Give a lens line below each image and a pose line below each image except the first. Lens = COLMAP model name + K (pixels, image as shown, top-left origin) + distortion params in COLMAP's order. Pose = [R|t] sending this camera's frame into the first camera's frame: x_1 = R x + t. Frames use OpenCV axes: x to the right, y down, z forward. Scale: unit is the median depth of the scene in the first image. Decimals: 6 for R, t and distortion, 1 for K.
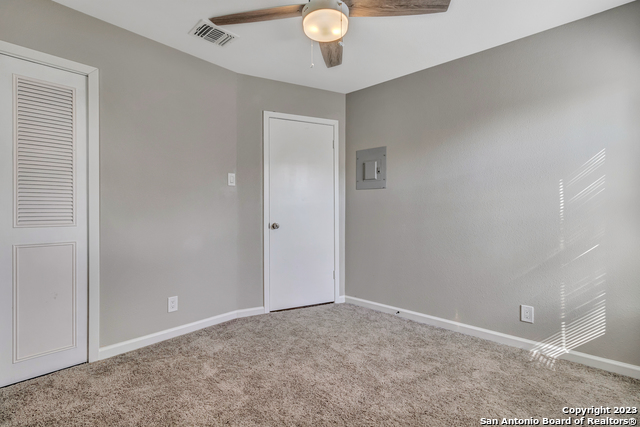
lens RADIAL K [[295.8, 0, 319.5], [0, 295.8, 206.8], [0, 0, 1]] dist [-0.001113, -0.000130]
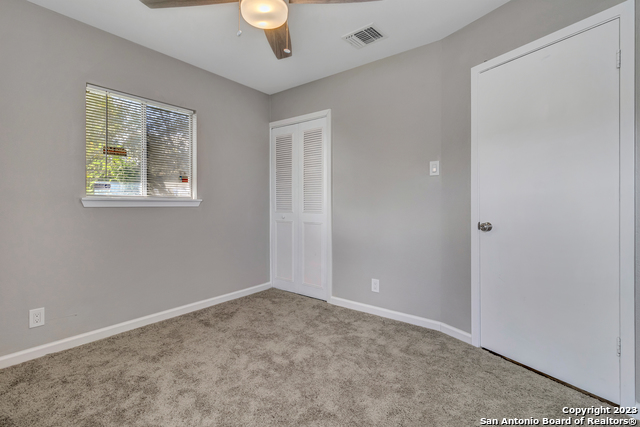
lens RADIAL K [[302.0, 0, 322.7], [0, 302.0, 204.8], [0, 0, 1]] dist [0.001371, 0.000165]
pose [[0.085146, 0.003129, -0.996364, 0.654457], [0.004682, 0.999983, 0.003540, 0.011229], [0.996358, -0.004967, 0.085130, 0.703619]]
